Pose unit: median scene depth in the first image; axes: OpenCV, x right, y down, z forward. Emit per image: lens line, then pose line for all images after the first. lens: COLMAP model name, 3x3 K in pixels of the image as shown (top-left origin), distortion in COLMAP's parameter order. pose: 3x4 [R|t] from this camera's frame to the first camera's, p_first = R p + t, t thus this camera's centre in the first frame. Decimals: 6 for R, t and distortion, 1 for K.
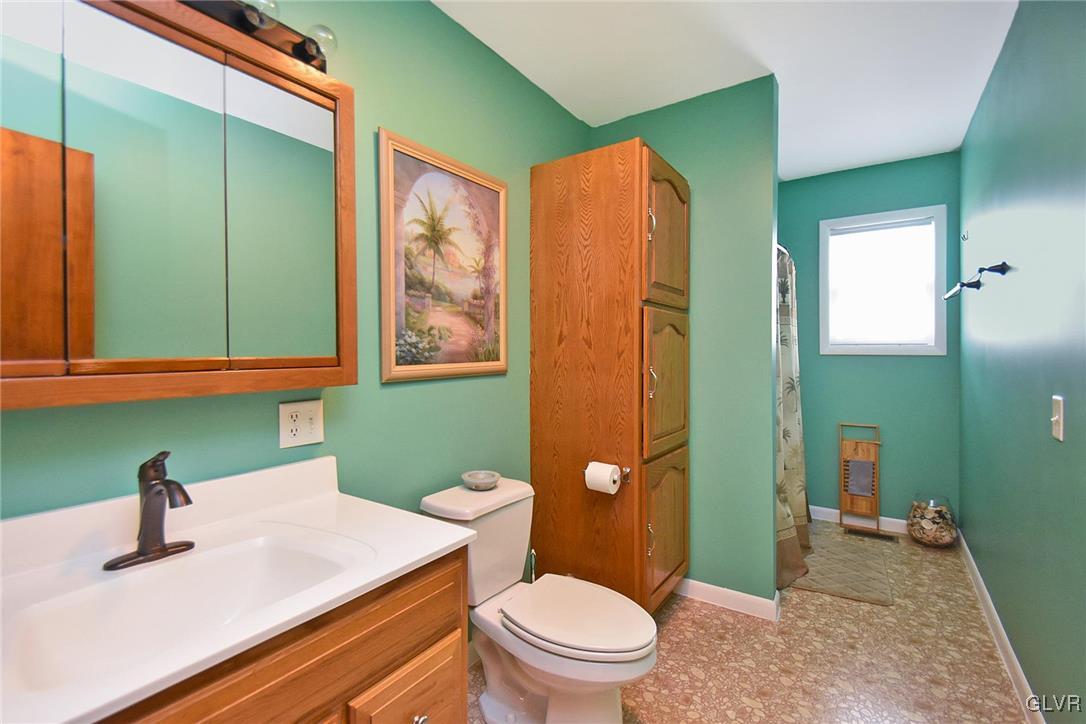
lens RADIAL K [[491.6, 0, 546.9], [0, 491.6, 361.6], [0, 0, 1]] dist [0.021120, -0.001484]
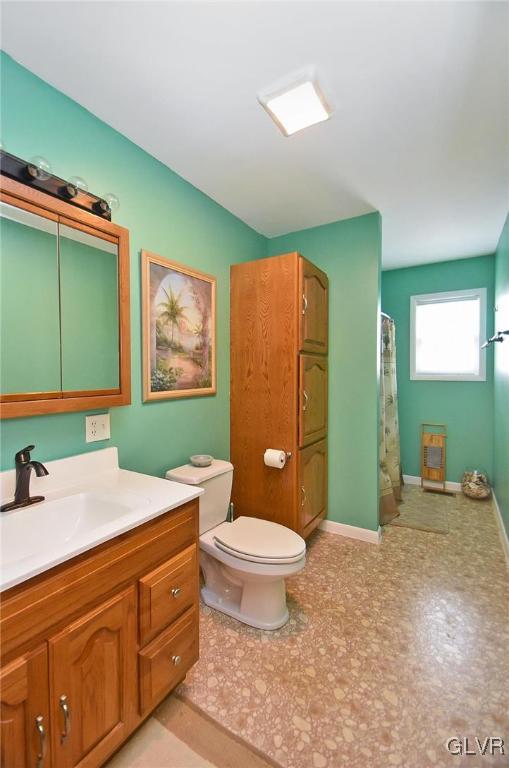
lens RADIAL K [[347.6, 0, 250.1], [0, 347.6, 378.6], [0, 0, 1]] dist [0.021120, -0.001484]
pose [[0.998997, 0.001674, 0.044739, -0.020585], [-0.001841, 0.999991, 0.003694, -0.034934], [-0.044733, -0.003773, 0.998992, -0.156375]]
